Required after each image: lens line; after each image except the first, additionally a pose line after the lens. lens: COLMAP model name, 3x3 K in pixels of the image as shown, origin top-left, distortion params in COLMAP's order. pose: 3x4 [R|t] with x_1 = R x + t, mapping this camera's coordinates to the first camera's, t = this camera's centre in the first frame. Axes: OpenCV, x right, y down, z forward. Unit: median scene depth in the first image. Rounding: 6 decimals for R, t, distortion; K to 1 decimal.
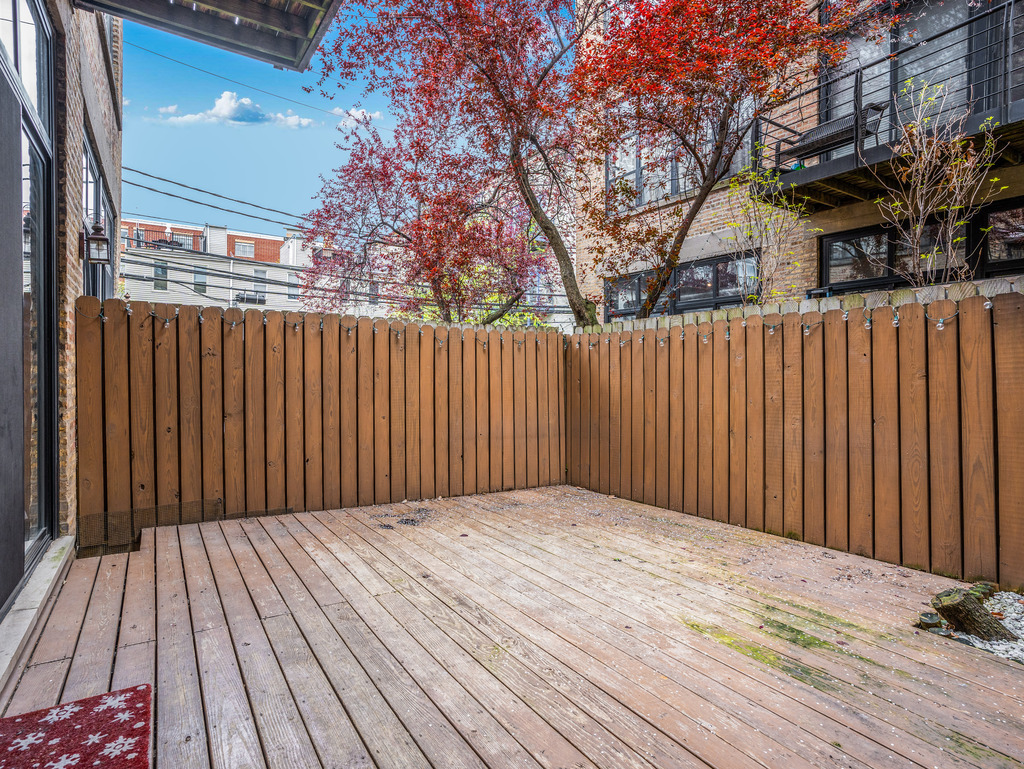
lens RADIAL K [[563.5, 0, 511.7], [0, 563.5, 381.7], [0, 0, 1]] dist [-0.023899, 0.016634]
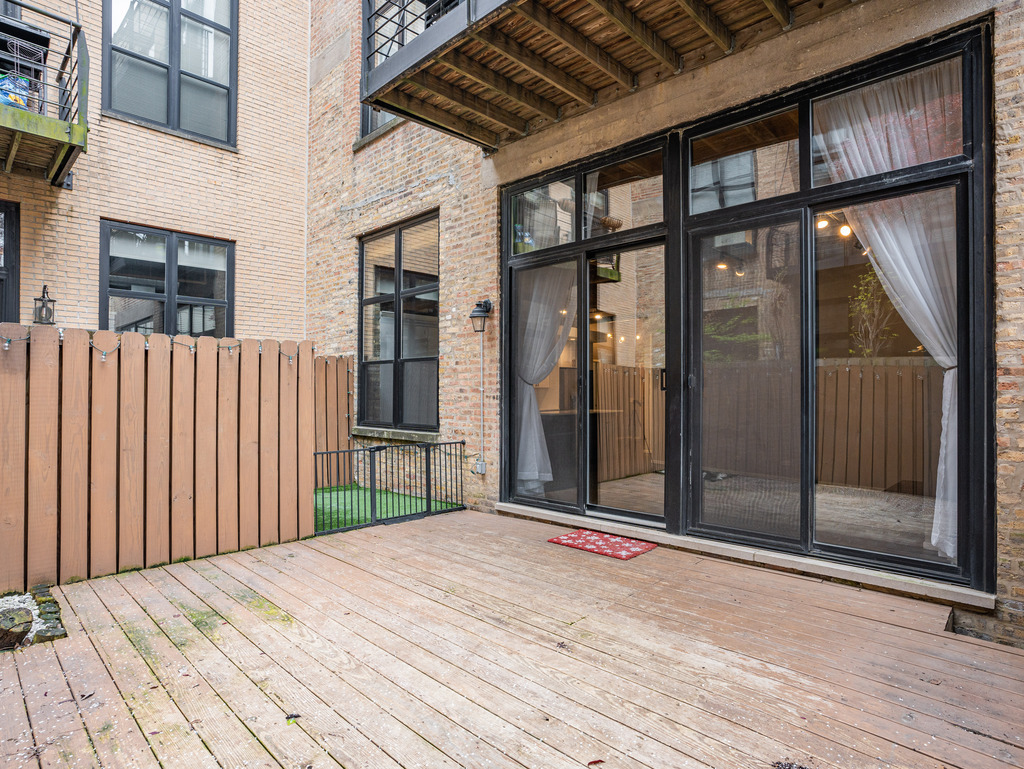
lens RADIAL K [[563.5, 0, 513.5], [0, 563.5, 385.3], [0, 0, 1]] dist [-0.023899, 0.016634]
pose [[-0.975990, -0.007680, -0.217679, 0.109212], [-0.007786, 0.999970, -0.000368, -0.040895], [0.217676, 0.001336, -0.976020, 1.930902]]
